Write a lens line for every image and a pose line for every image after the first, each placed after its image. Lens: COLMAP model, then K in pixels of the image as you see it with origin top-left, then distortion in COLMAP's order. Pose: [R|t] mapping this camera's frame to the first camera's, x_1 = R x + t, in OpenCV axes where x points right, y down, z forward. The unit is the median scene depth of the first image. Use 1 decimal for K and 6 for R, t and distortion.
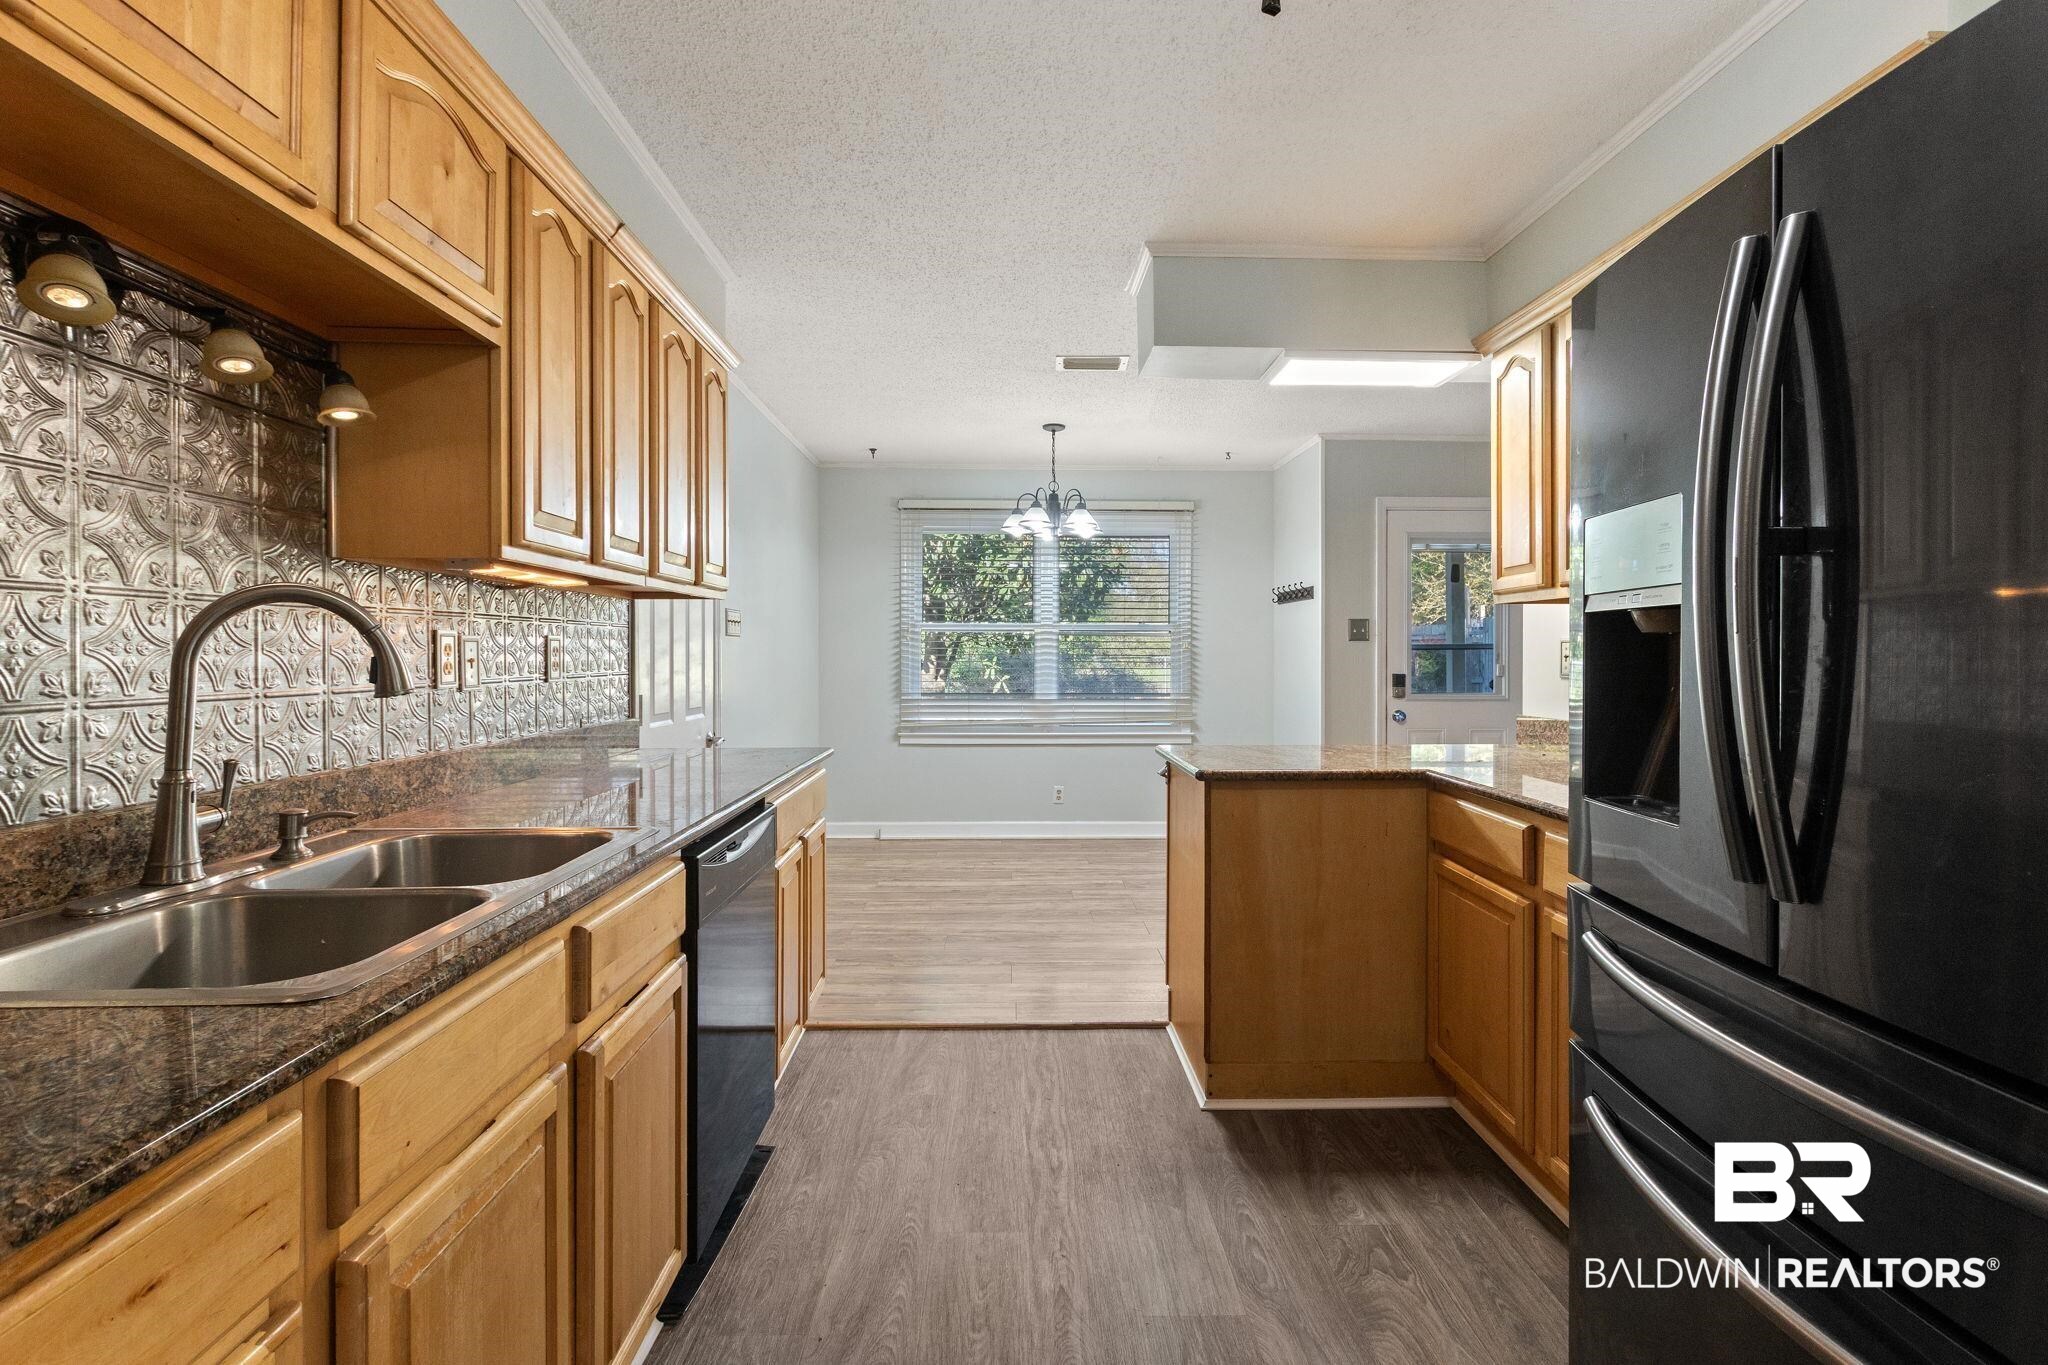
lens RADIAL K [[944.6, 0, 1027.5], [0, 944.6, 655.8], [0, 0, 1]] dist [0.003797, 0.000022]
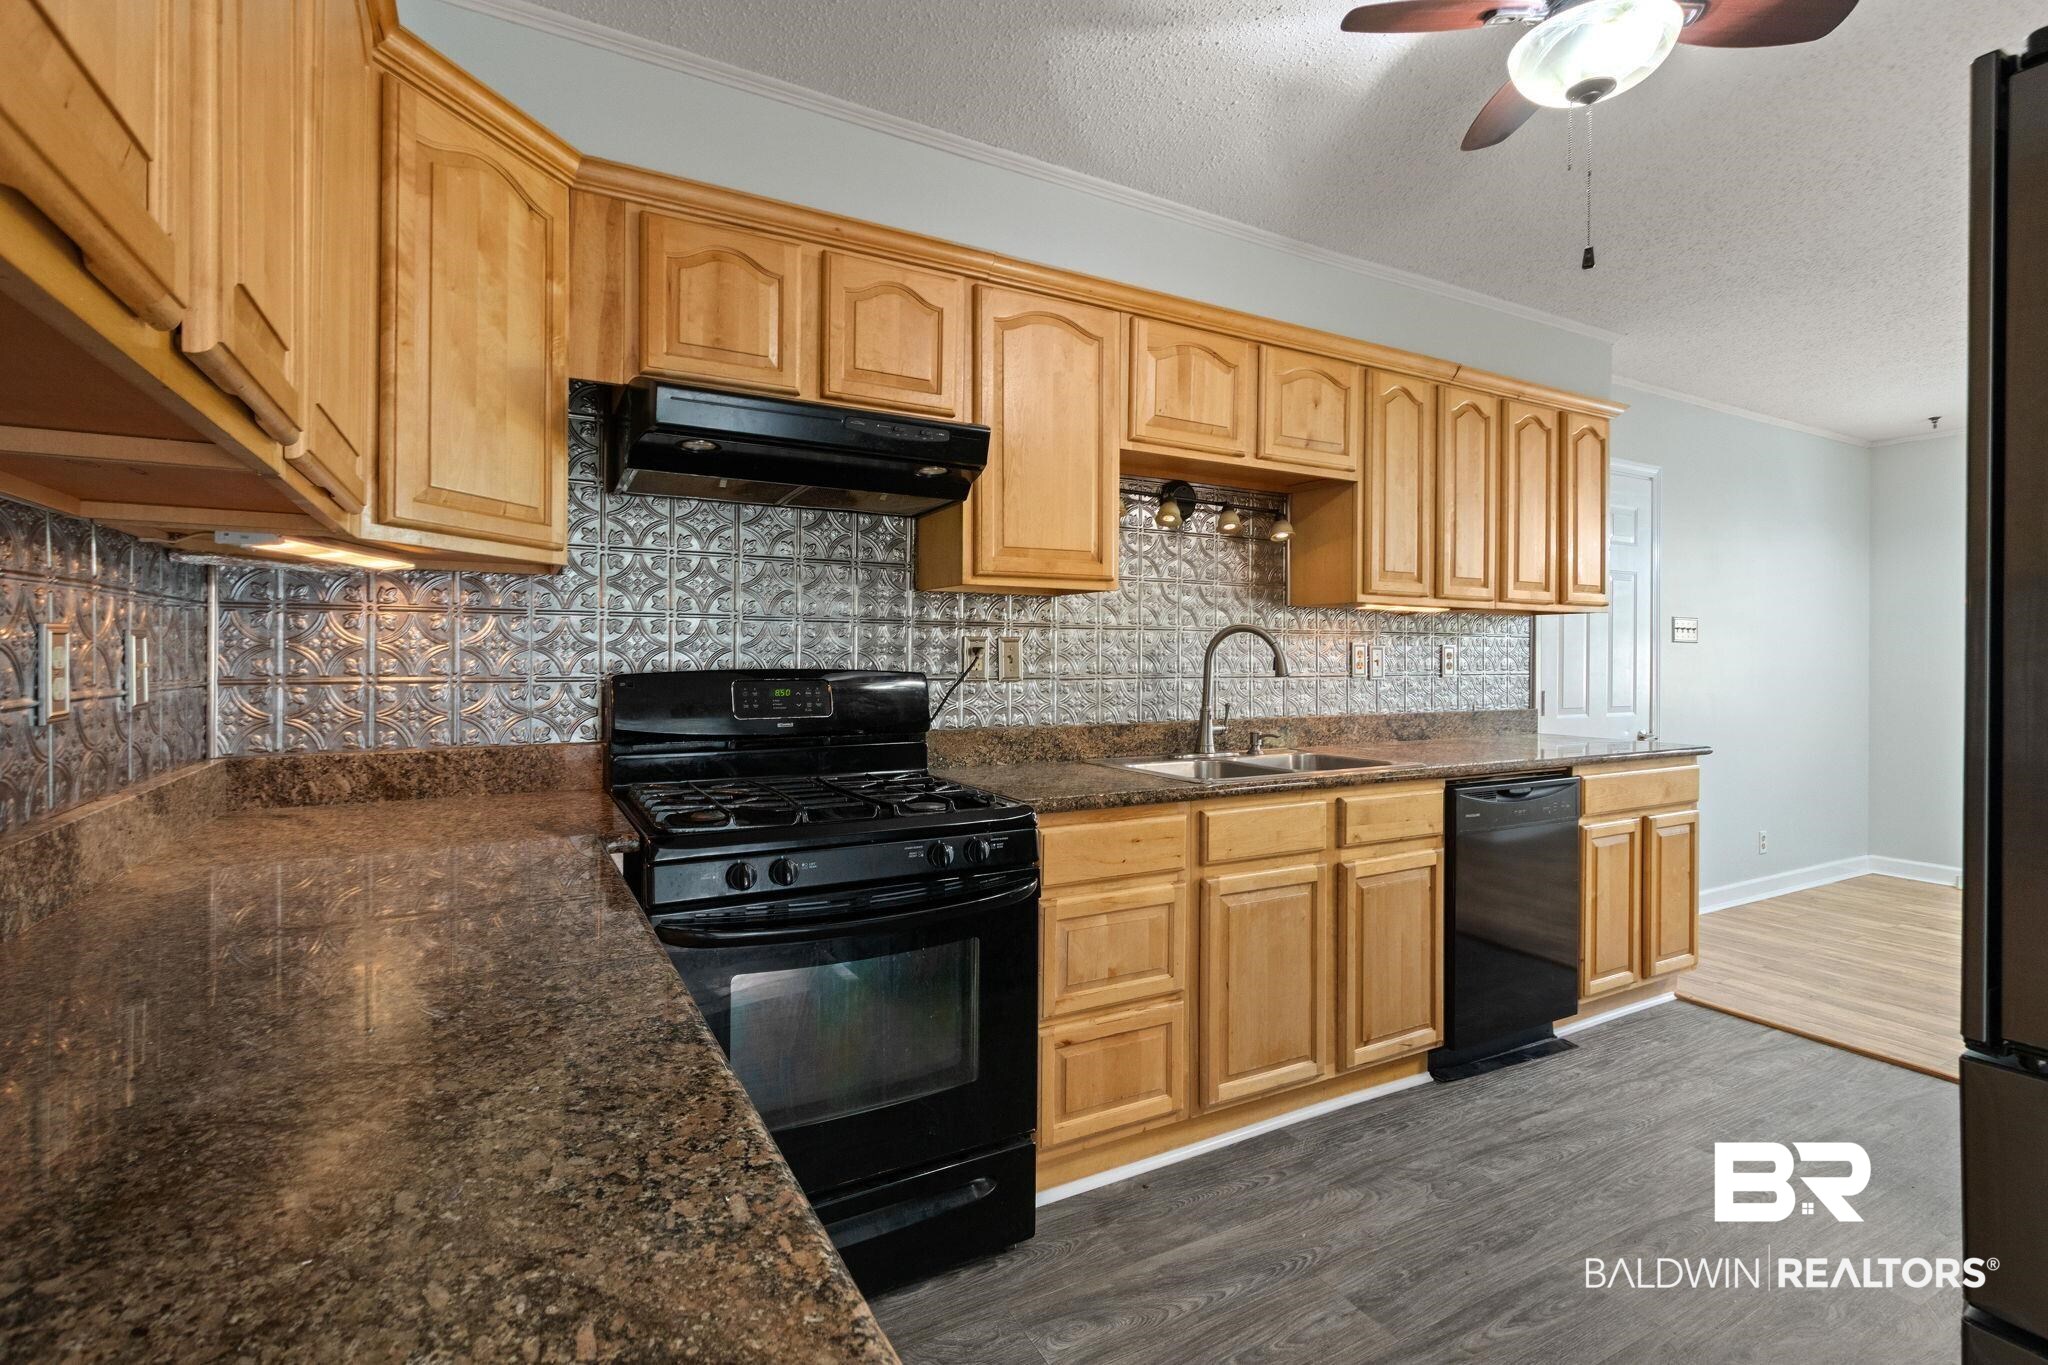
lens RADIAL K [[937.7, 0, 1026.3], [0, 937.7, 658.7], [0, 0, 1]] dist [0.000018, 0.000107]
pose [[0.466257, 0.010252, -0.884590, 0.509077], [-0.010838, 0.999924, 0.005876, -0.001637], [0.884583, 0.006847, 0.466333, -0.255362]]
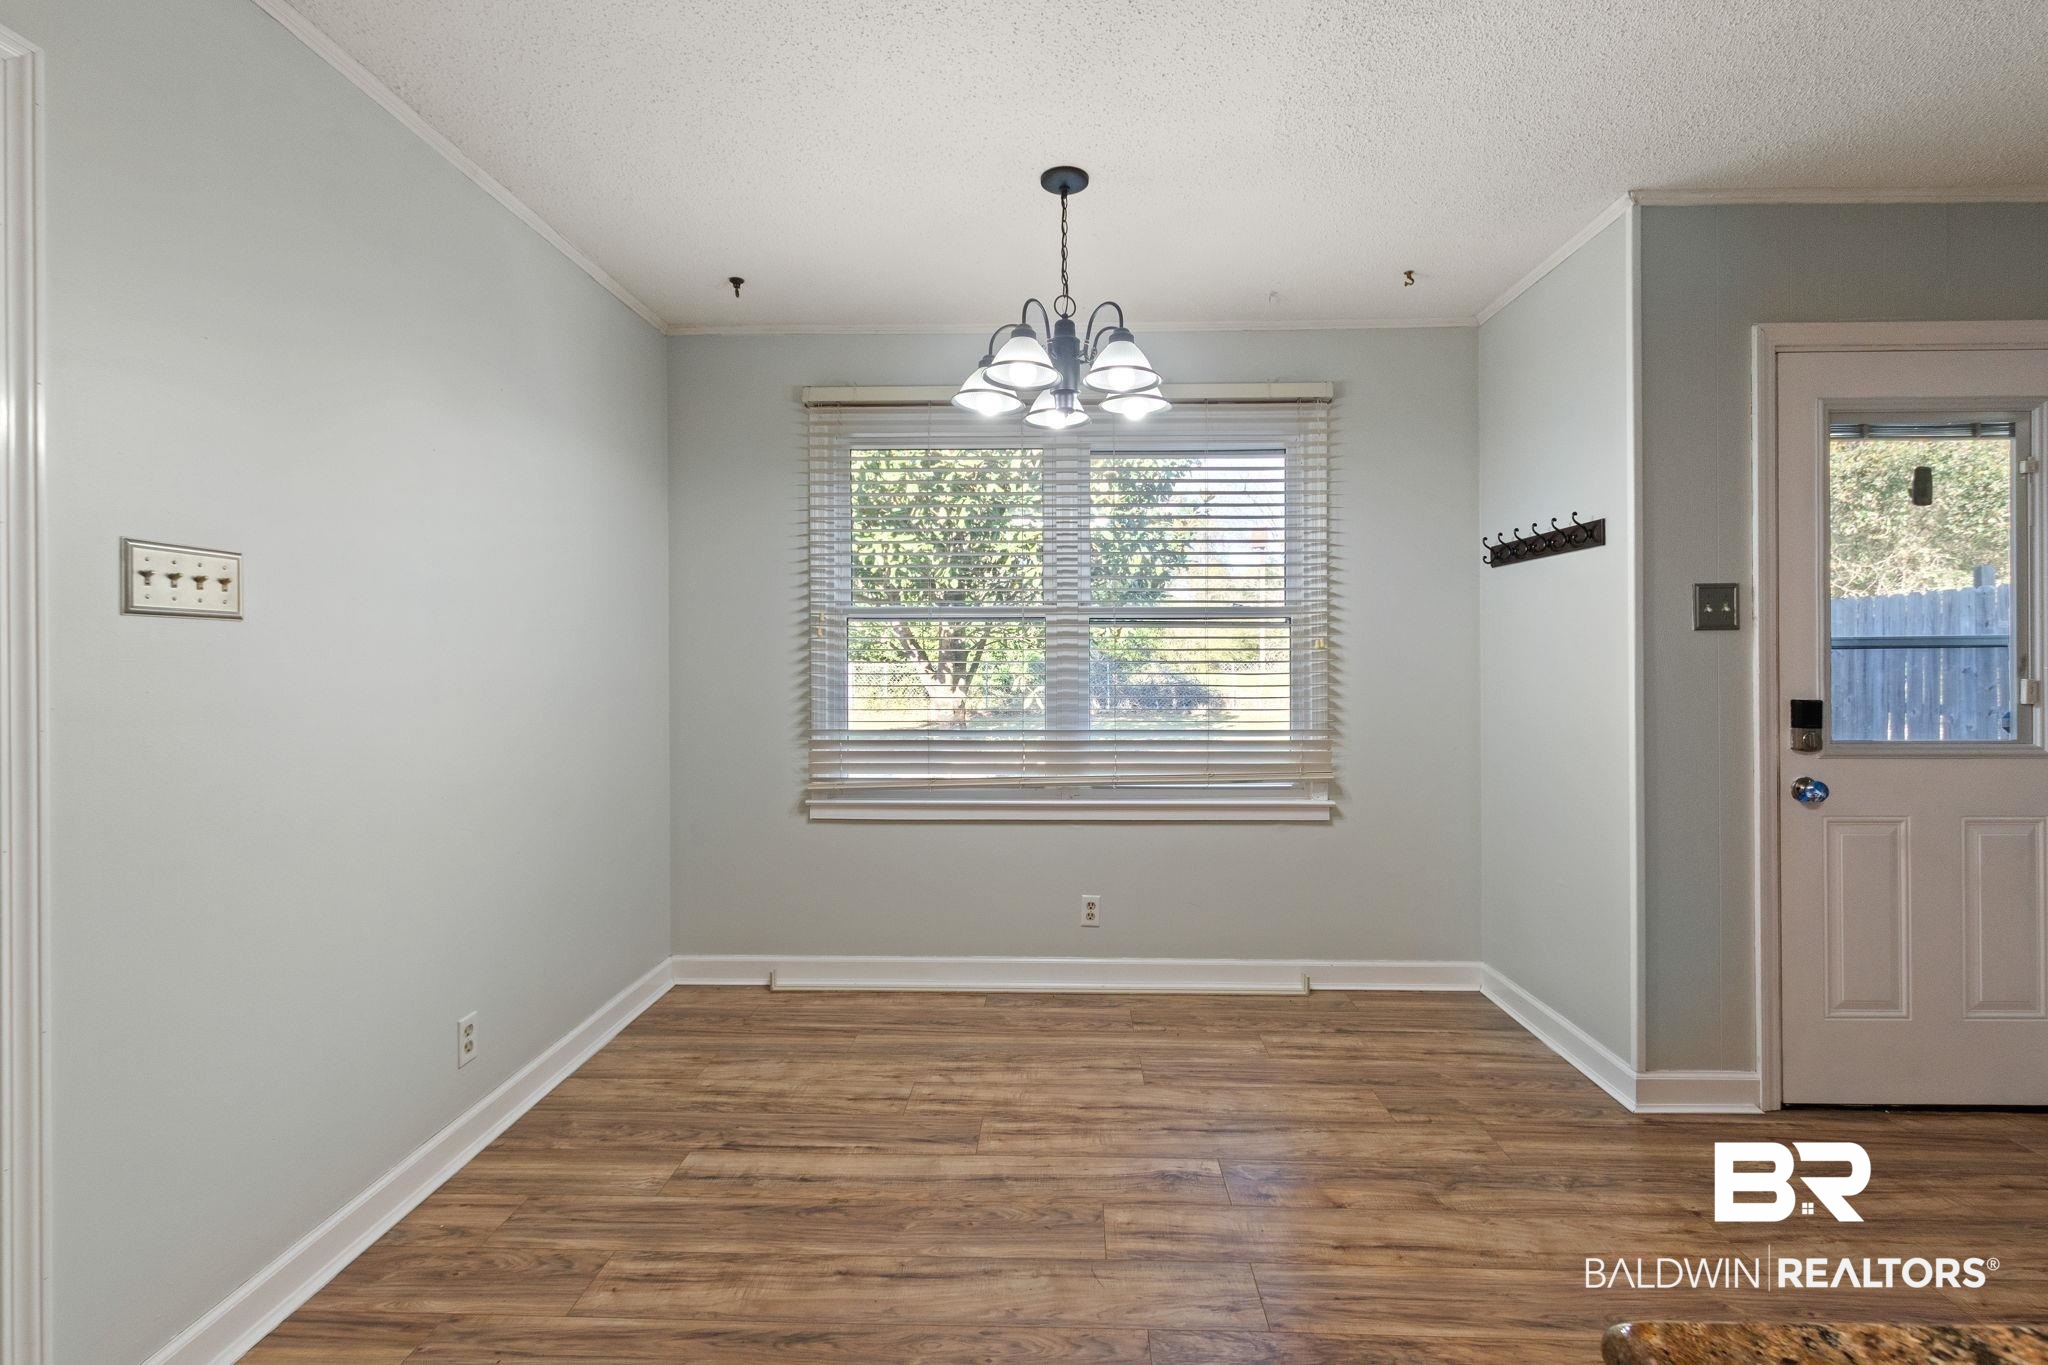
lens RADIAL K [[944.6, 0, 1027.5], [0, 944.6, 655.8], [0, 0, 1]] dist [0.003797, 0.000022]
pose [[0.998193, -0.004215, -0.059935, 0.084267], [0.003873, 0.999976, -0.005819, -0.003830], [0.059958, 0.005576, 0.998185, 1.210832]]
